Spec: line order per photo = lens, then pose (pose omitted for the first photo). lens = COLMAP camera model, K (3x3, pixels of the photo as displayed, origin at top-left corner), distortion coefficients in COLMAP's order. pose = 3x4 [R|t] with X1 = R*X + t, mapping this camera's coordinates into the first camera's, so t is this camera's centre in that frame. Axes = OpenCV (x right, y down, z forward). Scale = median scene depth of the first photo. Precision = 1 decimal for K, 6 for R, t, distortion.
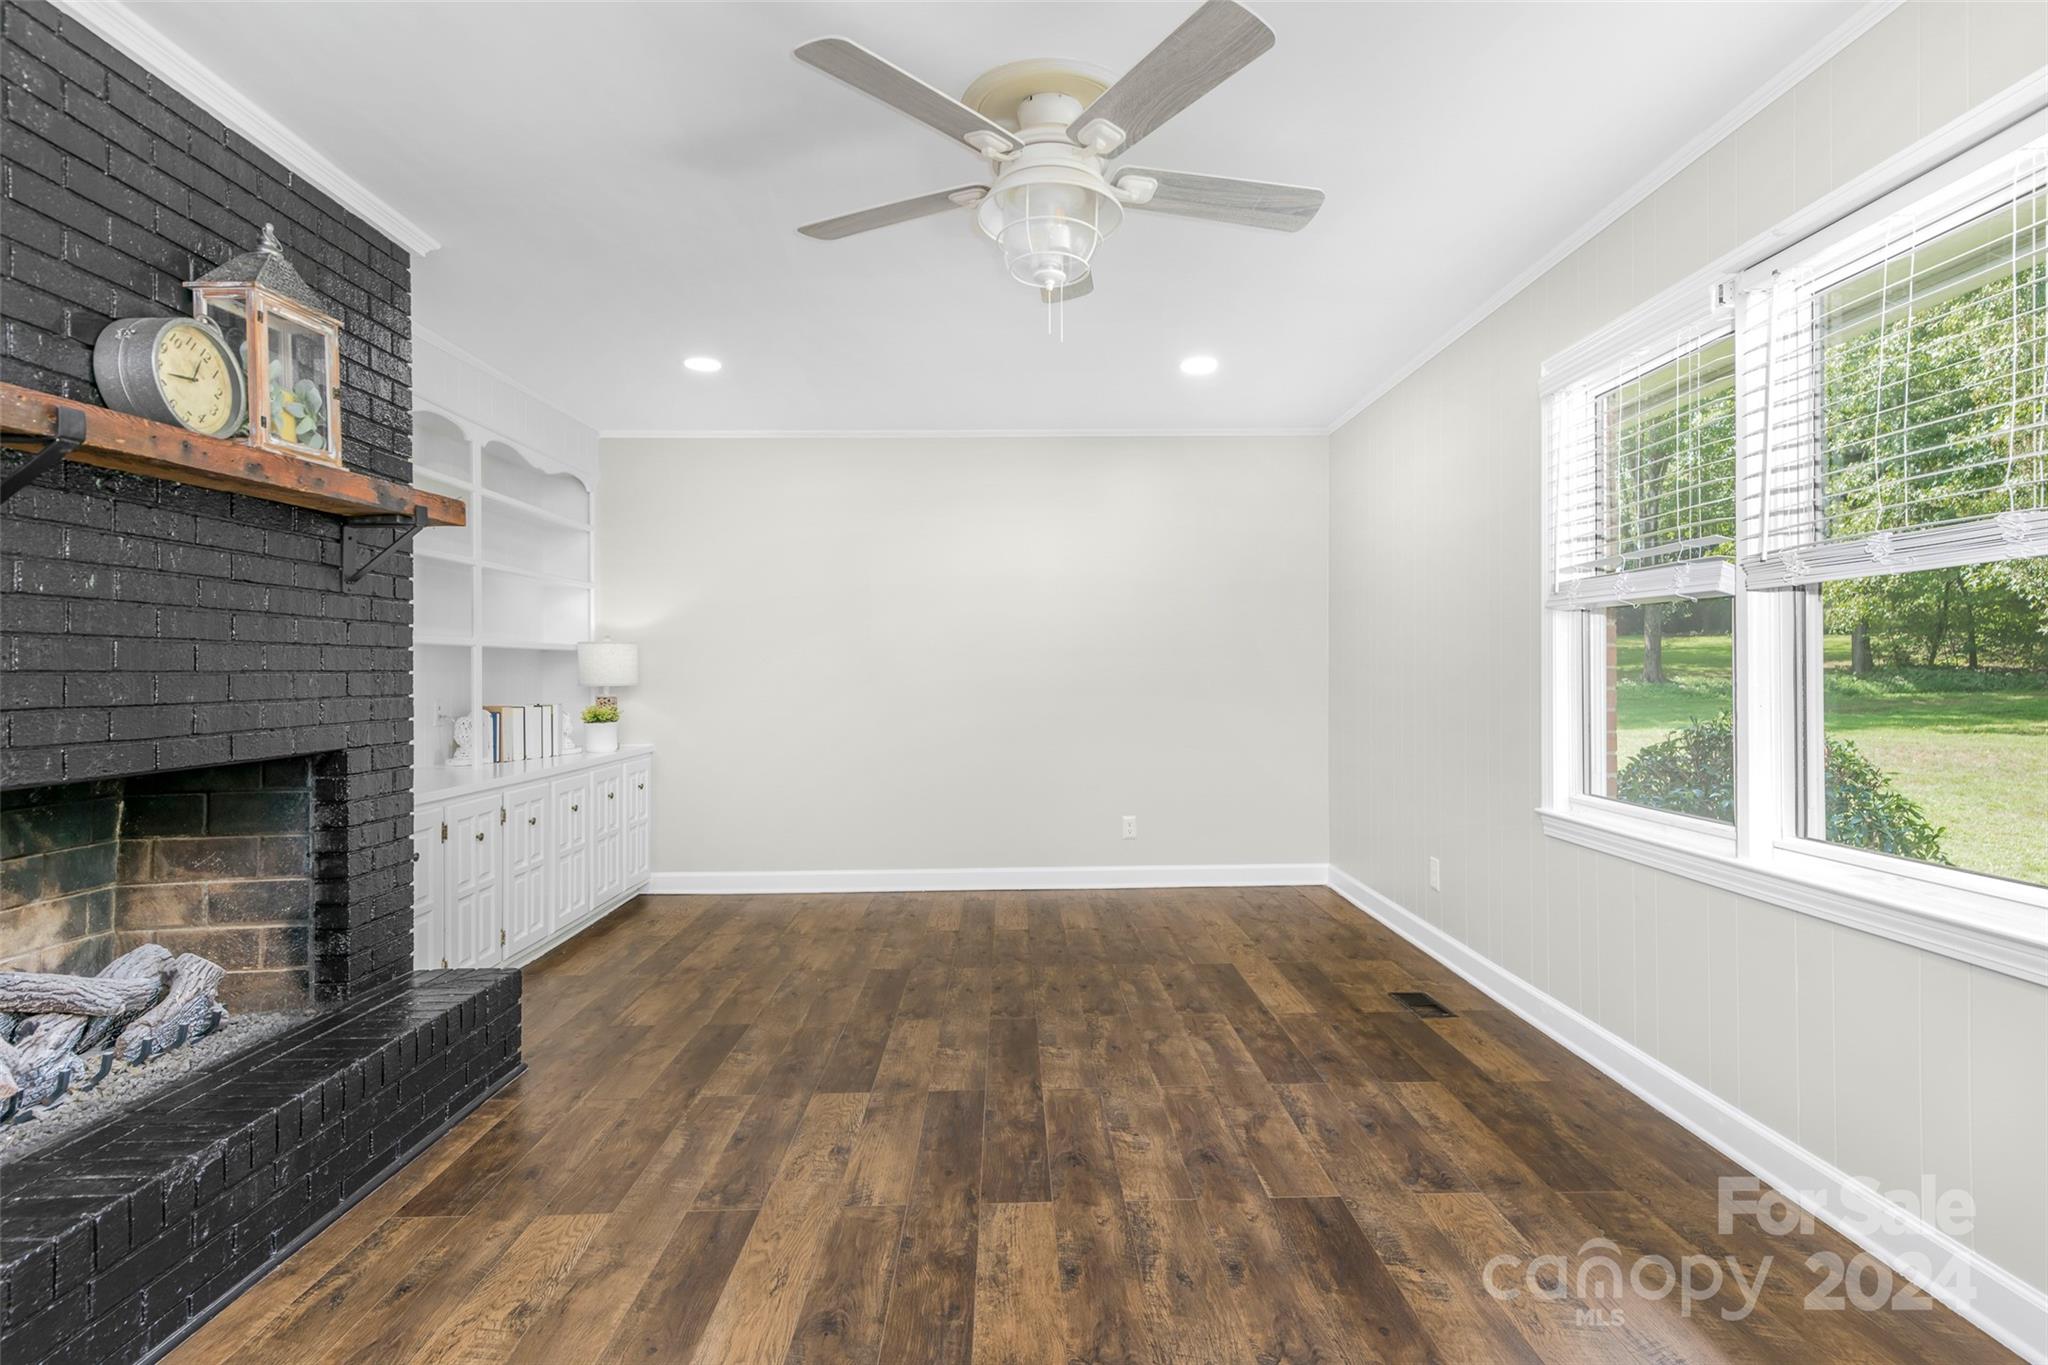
lens RADIAL K [[1003.8, 0, 1042.4], [0, 1003.8, 678.0], [0, 0, 1]] dist [0.010291, 0.000189]
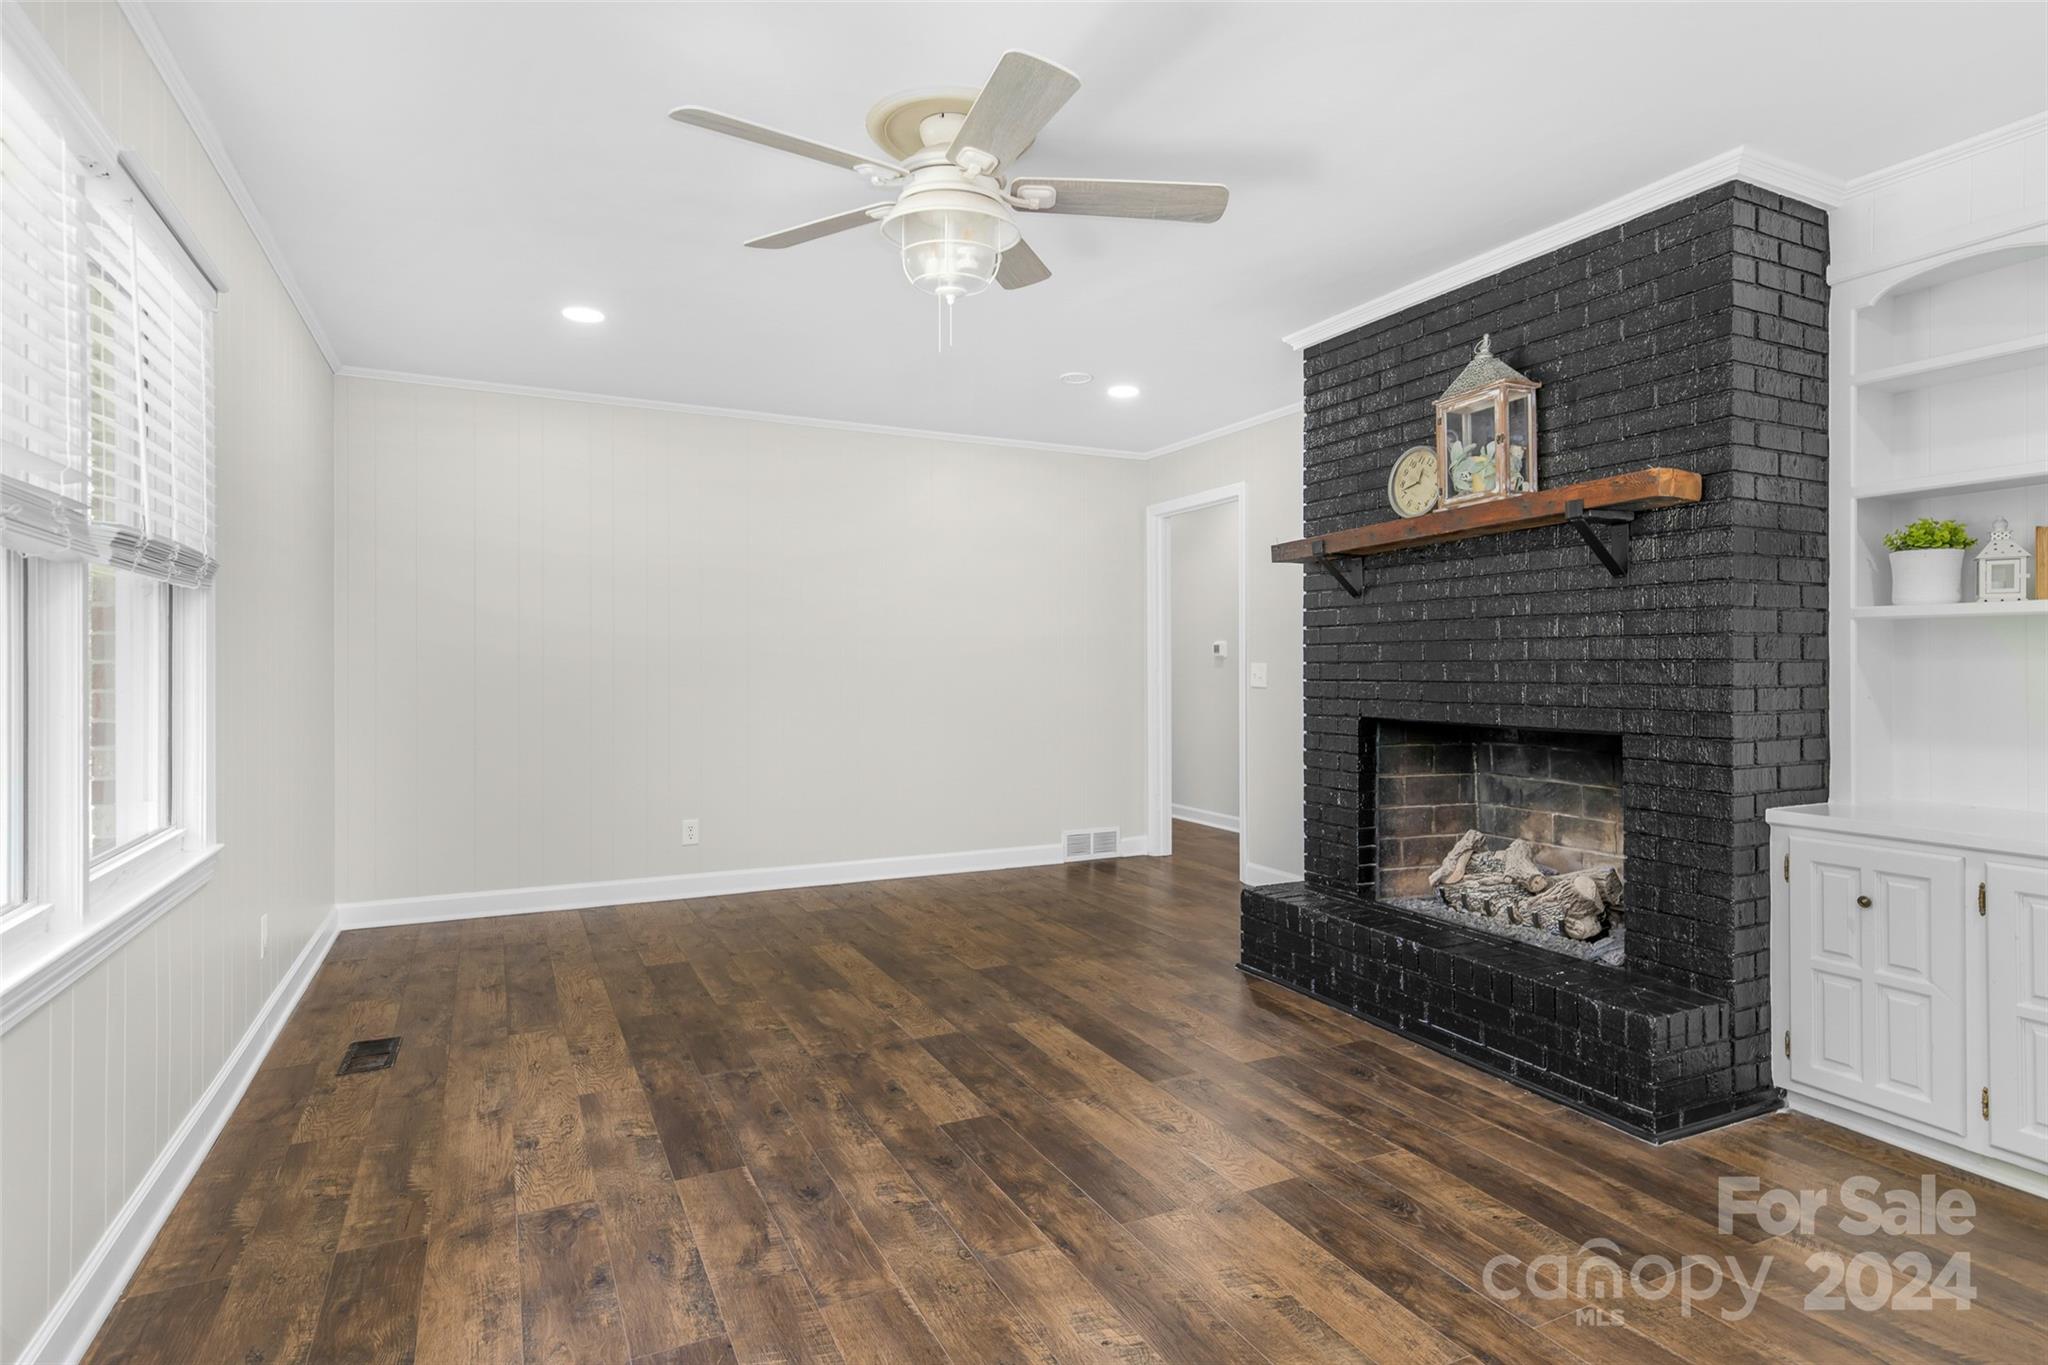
lens RADIAL K [[1114.0, 0, 1043.9], [0, 1114.0, 670.0], [0, 0, 1]] dist [0.024553, -0.004277]
pose [[-0.904363, 0.009108, -0.426668, 0.439642], [0.003910, 0.999907, 0.013056, -0.016202], [0.426747, 0.010139, -0.904314, 2.191351]]
